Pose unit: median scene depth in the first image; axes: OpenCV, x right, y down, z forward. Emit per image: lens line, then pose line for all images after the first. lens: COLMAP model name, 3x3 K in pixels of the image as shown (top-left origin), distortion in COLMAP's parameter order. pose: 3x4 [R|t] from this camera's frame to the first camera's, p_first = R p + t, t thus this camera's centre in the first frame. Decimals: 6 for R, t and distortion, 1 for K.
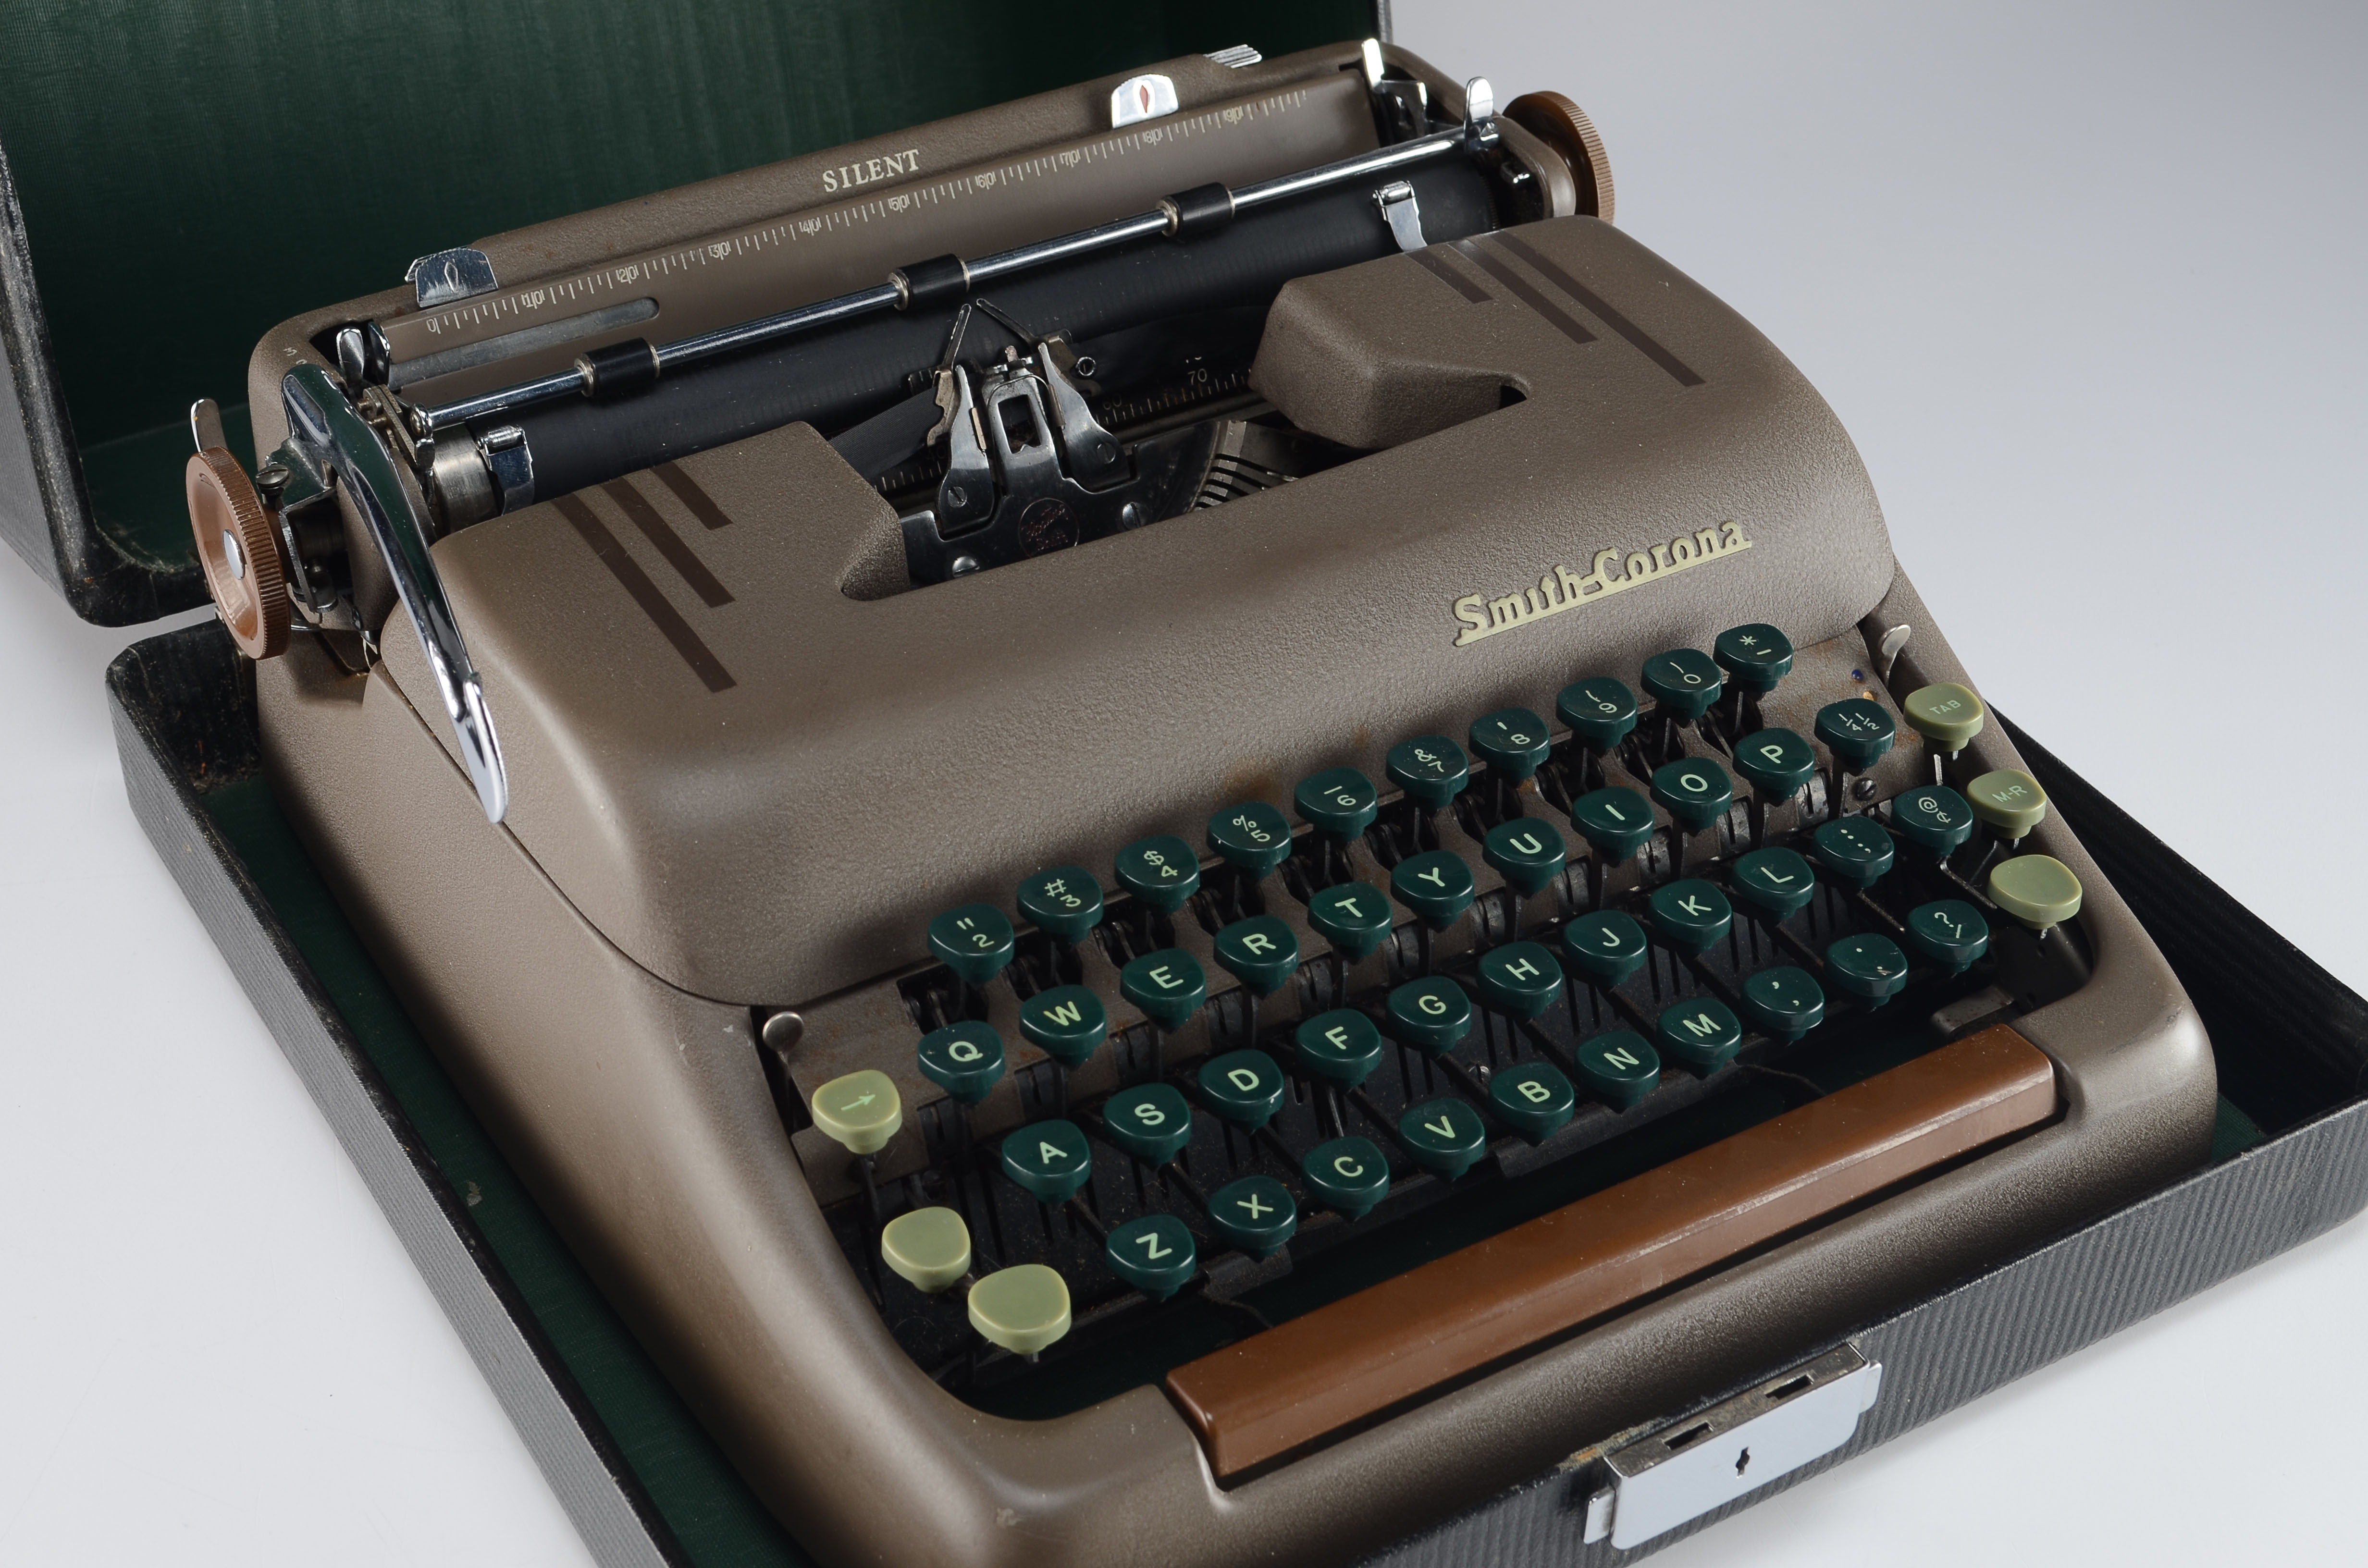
lens RADIAL K [[3804.0, 0, 1184.0], [0, 3804.0, 784.0], [0, 0, 1]] dist [-0.025259, -0.035174]
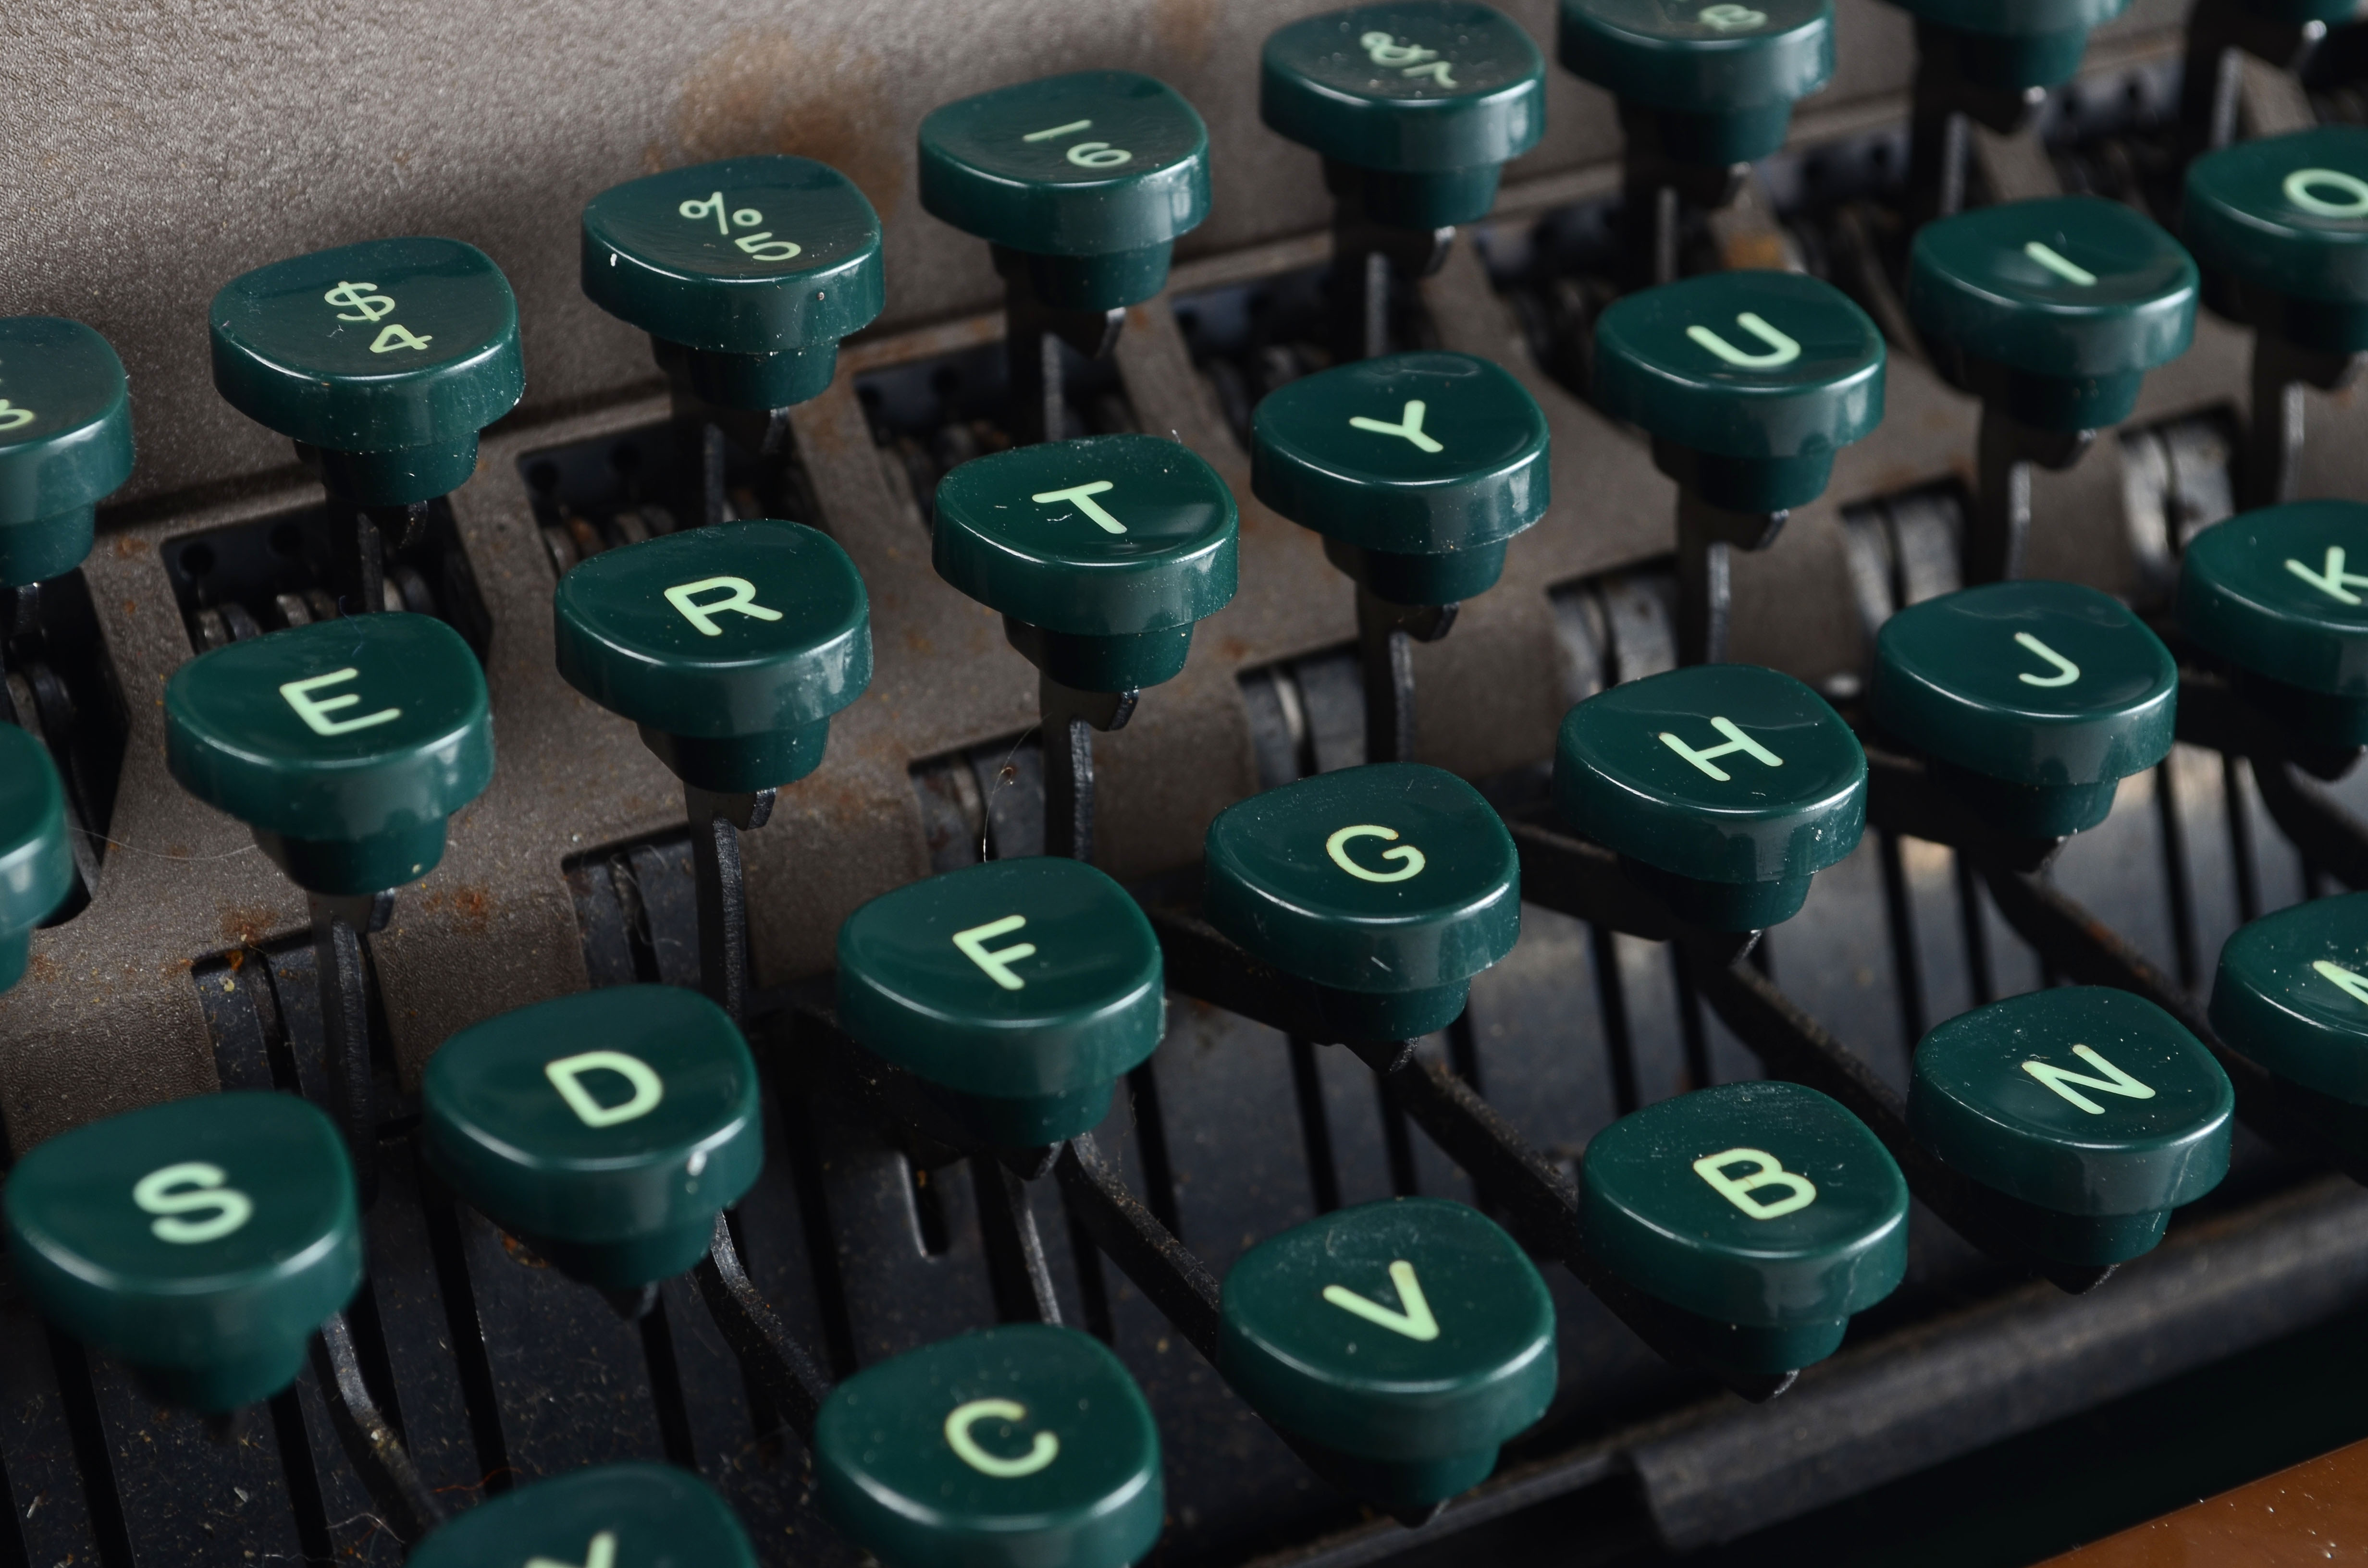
lens RADIAL K [[5232.0, 0, 1184.0], [0, 5232.0, 784.0], [0, 0, 1]] dist [-0.003896, 0.226761]
pose [[0.999153, 0.015291, -0.038190, 0.061322], [-0.018154, 0.996960, -0.075769, 0.075636], [0.036916, 0.076398, 0.996394, 0.591249]]
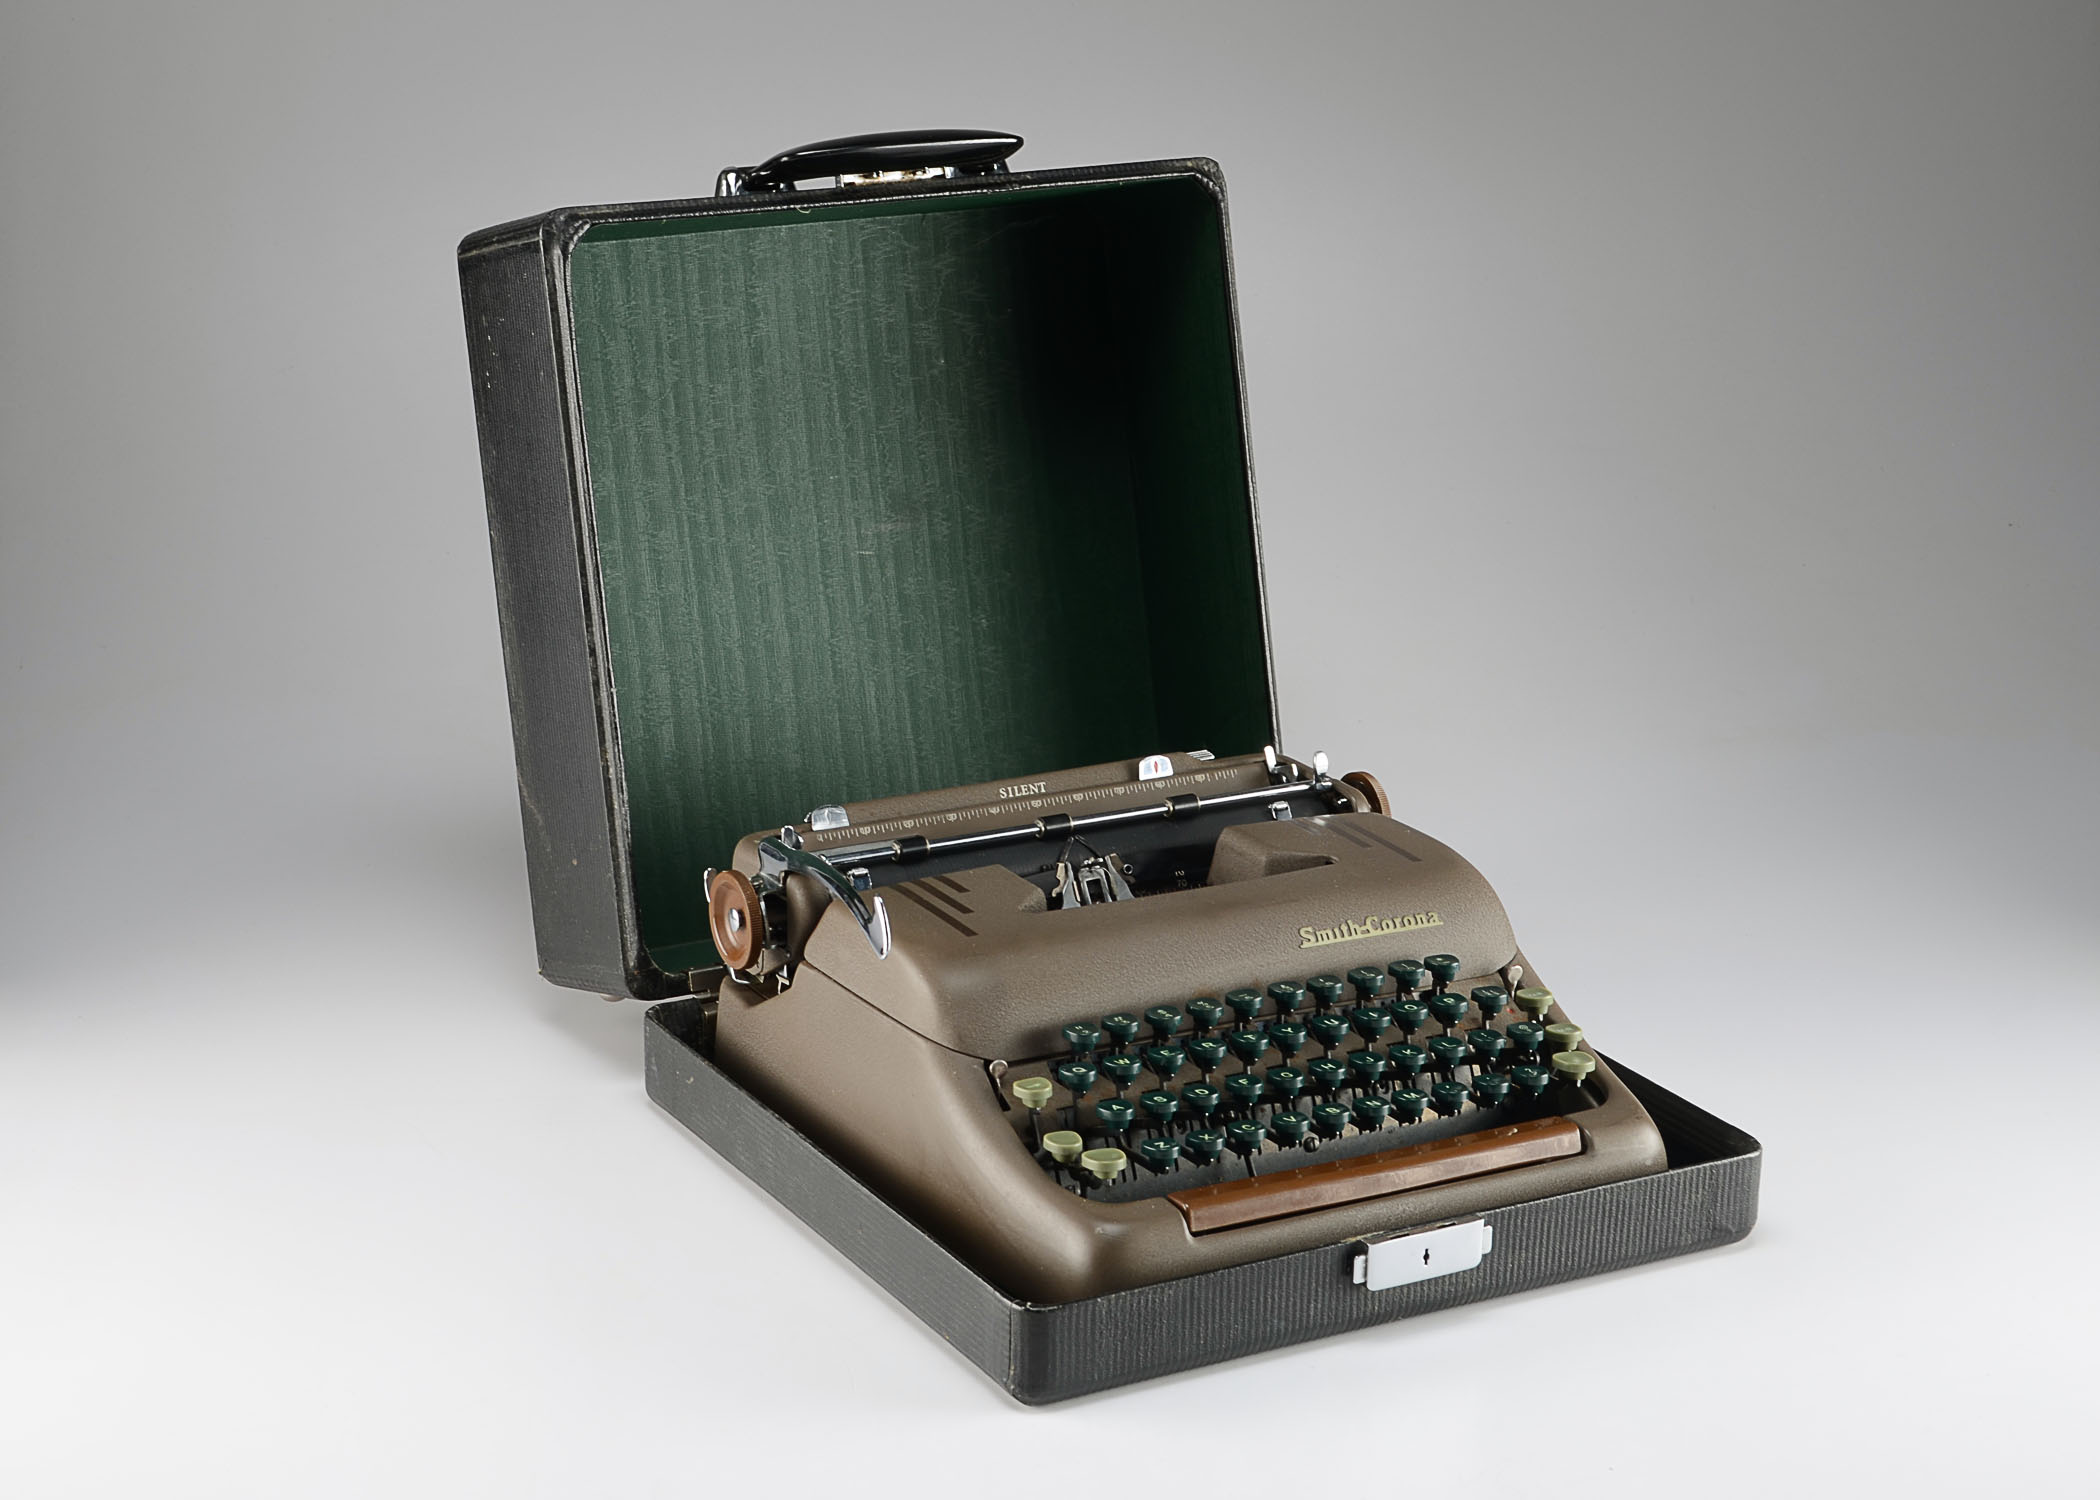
lens RADIAL K [[4154.9, 0, 923.0], [0, 4154.9, 750.0], [0, 0, 1]] dist [0.174926, 0.103563]
pose [[0.998278, 0.005780, -0.058370, -0.005886], [-0.025384, 0.939691, -0.341081, 0.669683], [0.052878, 0.341976, 0.938220, -1.278455]]
